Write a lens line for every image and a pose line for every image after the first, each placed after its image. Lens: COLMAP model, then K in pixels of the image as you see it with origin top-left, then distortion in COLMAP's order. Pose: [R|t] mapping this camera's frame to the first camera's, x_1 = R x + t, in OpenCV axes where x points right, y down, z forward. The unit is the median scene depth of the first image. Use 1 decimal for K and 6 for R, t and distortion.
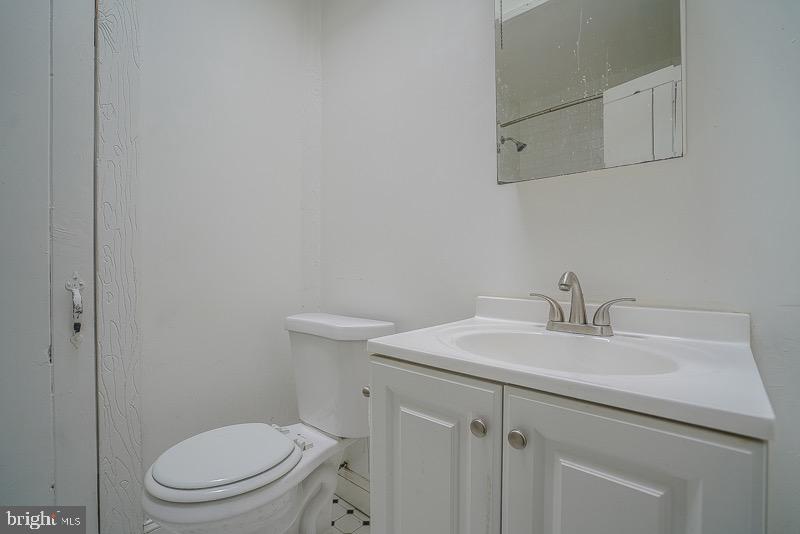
lens RADIAL K [[372.9, 0, 406.9], [0, 372.9, 268.2], [0, 0, 1]] dist [-0.060316, 0.022099]
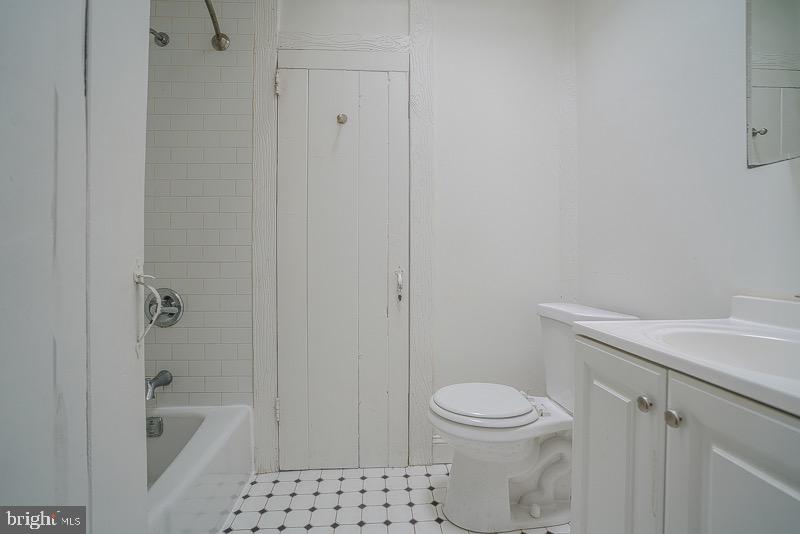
lens RADIAL K [[372.9, 0, 398.5], [0, 372.9, 264.5], [0, 0, 1]] dist [-0.060316, 0.022099]
pose [[0.709888, 0.012884, -0.704197, 0.246415], [-0.007062, 0.999913, 0.011176, -0.001625], [0.704279, -0.002961, 0.709917, -0.181741]]
